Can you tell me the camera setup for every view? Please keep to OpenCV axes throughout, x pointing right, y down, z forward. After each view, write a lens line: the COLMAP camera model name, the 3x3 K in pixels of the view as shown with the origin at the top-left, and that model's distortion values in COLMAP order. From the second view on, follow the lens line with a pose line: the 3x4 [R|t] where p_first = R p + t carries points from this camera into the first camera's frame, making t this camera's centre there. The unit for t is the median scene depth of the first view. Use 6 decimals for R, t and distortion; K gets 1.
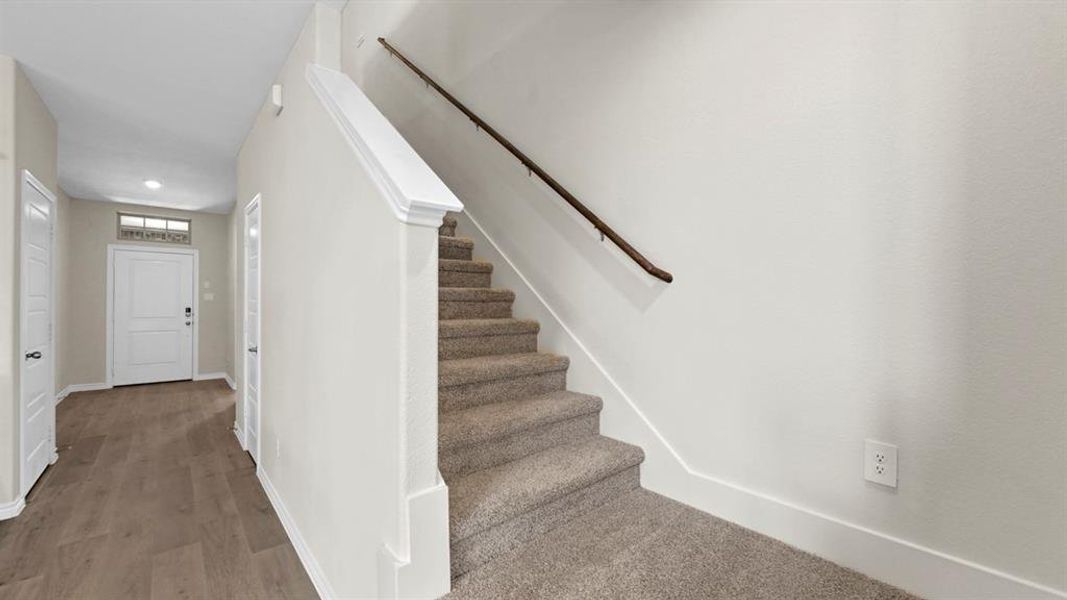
lens RADIAL K [[419.4, 0, 534.5], [0, 419.4, 304.1], [0, 0, 1]] dist [0.000724, -0.000081]
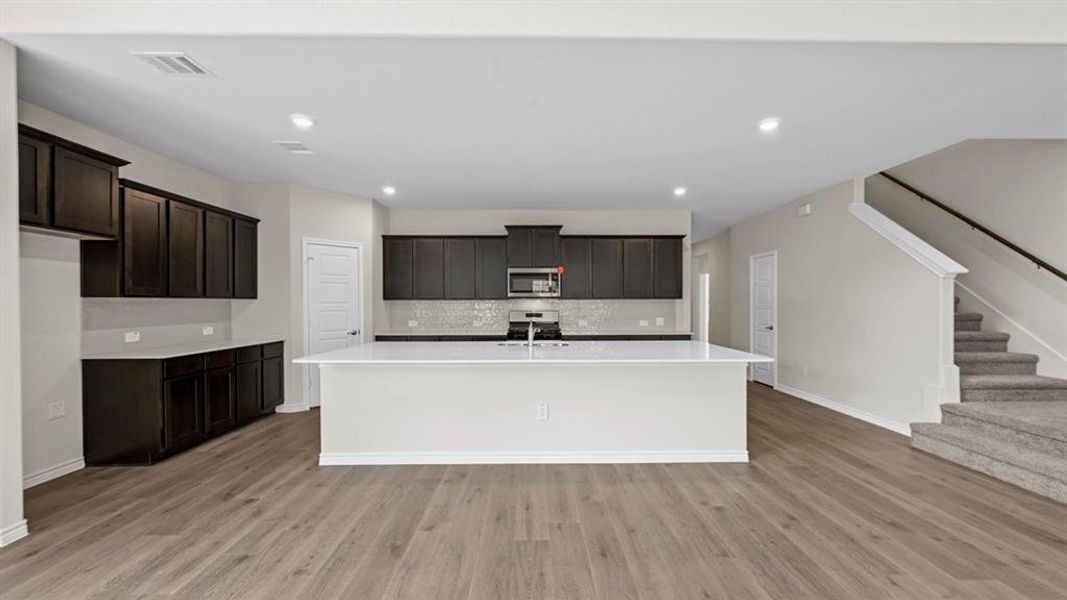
lens RADIAL K [[419.4, 0, 534.5], [0, 419.4, 304.1], [0, 0, 1]] dist [0.000724, -0.000081]
pose [[0.762731, -0.003176, -0.646708, -0.329146], [0.002327, 0.999995, -0.002167, 0.000285], [0.646712, 0.000148, 0.762734, -1.805428]]
